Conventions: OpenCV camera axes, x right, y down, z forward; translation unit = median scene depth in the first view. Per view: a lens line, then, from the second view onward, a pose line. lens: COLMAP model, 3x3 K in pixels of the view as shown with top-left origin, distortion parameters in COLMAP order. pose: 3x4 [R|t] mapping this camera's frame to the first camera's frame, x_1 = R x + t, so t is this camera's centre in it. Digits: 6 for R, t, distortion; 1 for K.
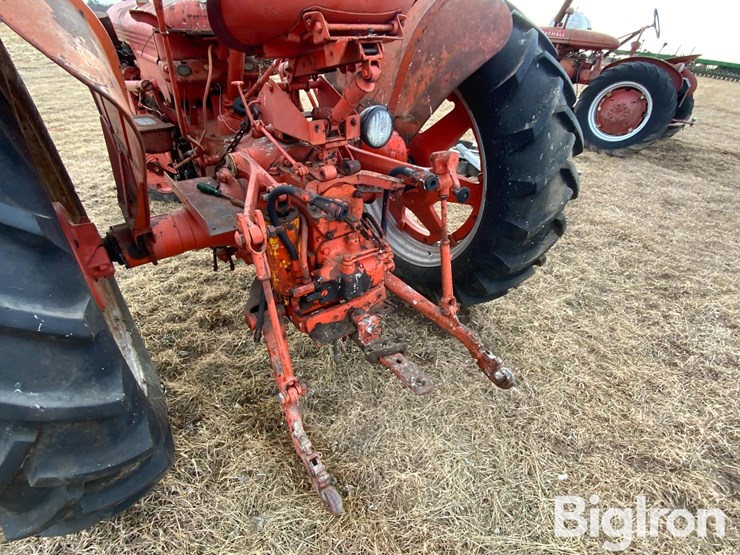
lens RADIAL K [[377.8, 0, 373.1], [0, 377.8, 278.8], [0, 0, 1]] dist [0.025327, -0.020830]
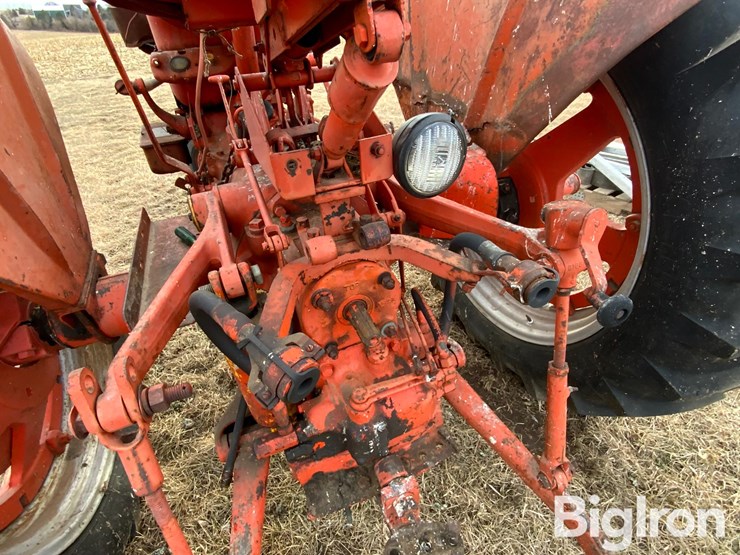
lens RADIAL K [[377.8, 0, 373.1], [0, 377.8, 278.8], [0, 0, 1]] dist [0.025327, -0.020830]
pose [[0.967391, 0.080540, -0.240142, 0.054284], [-0.075798, 0.996703, 0.028933, -0.191718], [0.241680, -0.009788, 0.970307, 0.385512]]
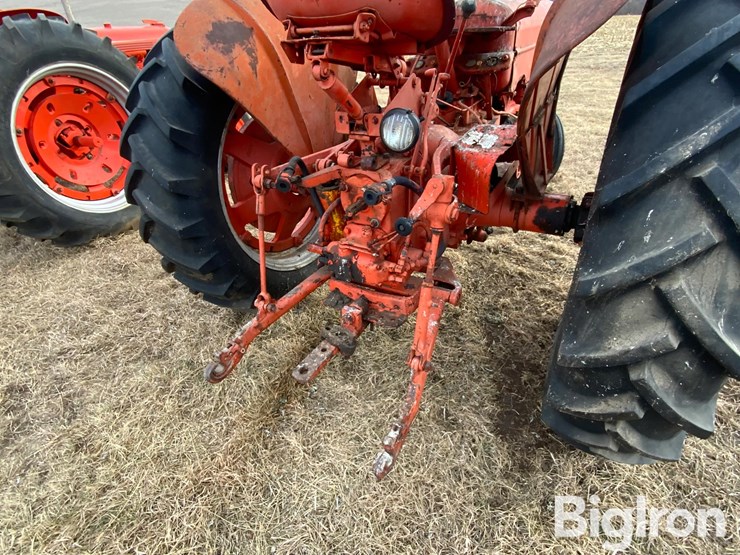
lens RADIAL K [[377.8, 0, 373.1], [0, 377.8, 278.8], [0, 0, 1]] dist [0.025327, -0.020830]
pose [[0.377320, 0.477745, -0.793340, 0.706160], [-0.467200, 0.837857, 0.282348, -0.250911], [0.799596, 0.264113, 0.539343, 0.408634]]
